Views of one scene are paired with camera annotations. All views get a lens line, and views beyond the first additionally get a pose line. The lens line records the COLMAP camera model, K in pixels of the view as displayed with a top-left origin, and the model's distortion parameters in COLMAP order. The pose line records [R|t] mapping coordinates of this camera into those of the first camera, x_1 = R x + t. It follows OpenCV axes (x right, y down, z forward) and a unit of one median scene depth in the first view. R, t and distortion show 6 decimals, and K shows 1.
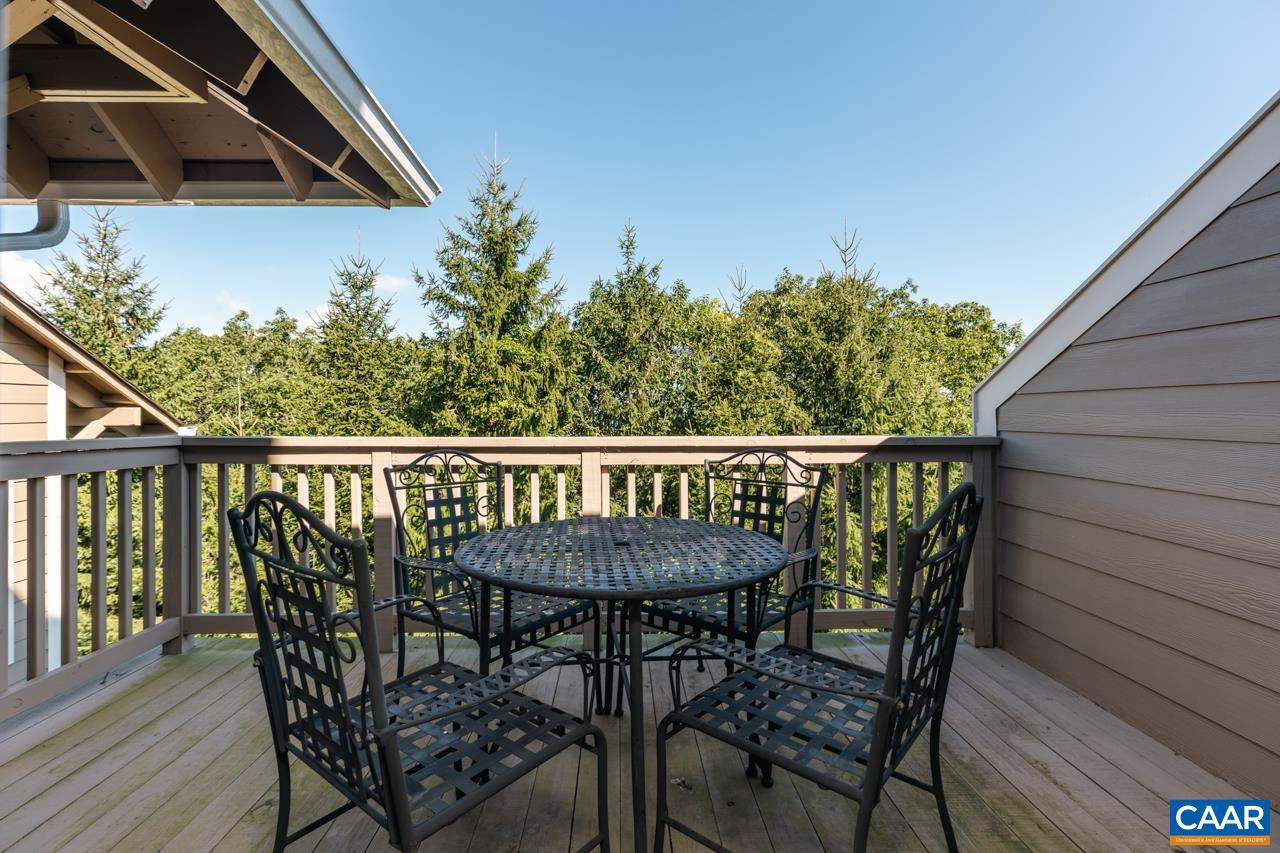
lens RADIAL K [[585.1, 0, 632.9], [0, 585.1, 423.4], [0, 0, 1]] dist [0.014643, -0.000121]
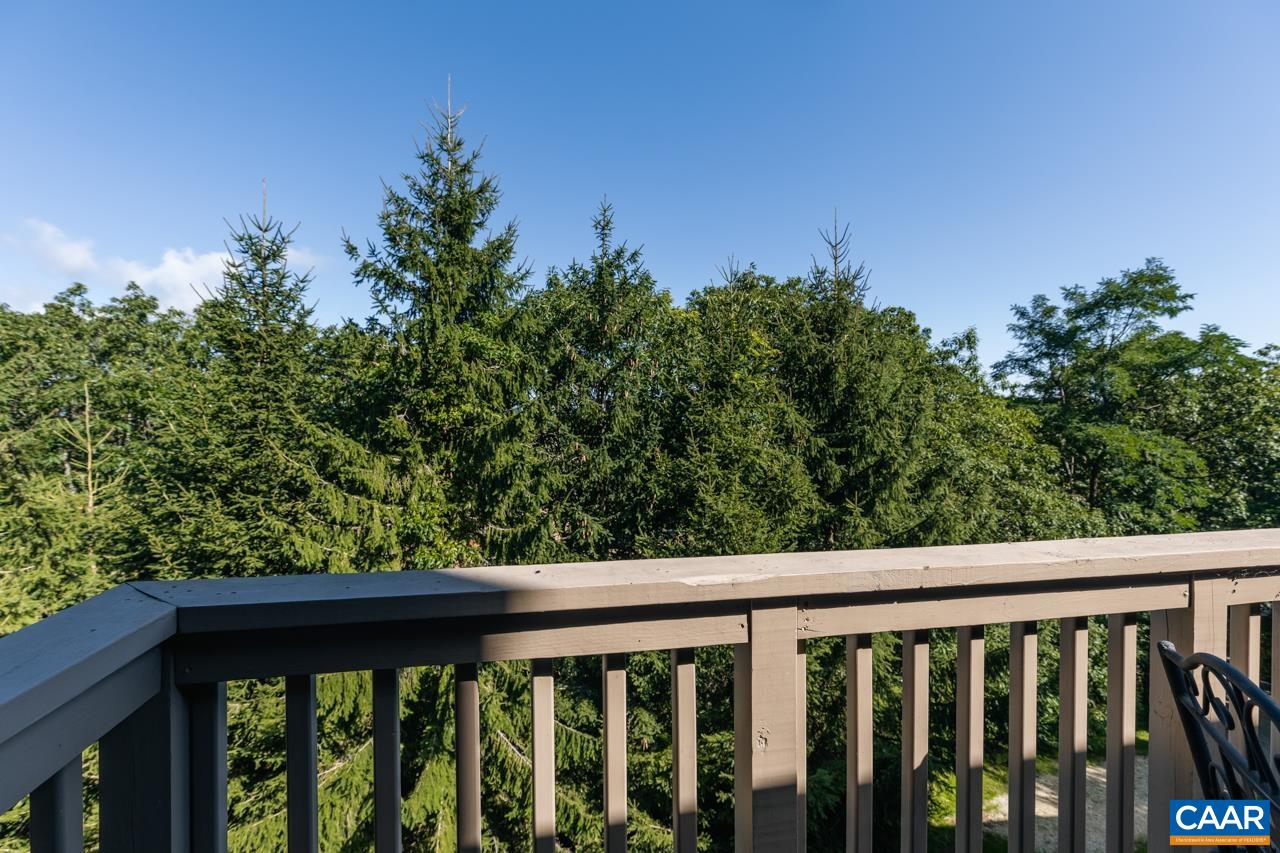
lens RADIAL K [[585.1, 0, 645.7], [0, 585.1, 425.7], [0, 0, 1]] dist [0.014643, -0.000121]
pose [[0.981791, -0.002732, 0.189944, -0.121749], [0.000966, 0.999955, 0.009392, -0.015150], [-0.189961, -0.009038, 0.981750, 0.137791]]
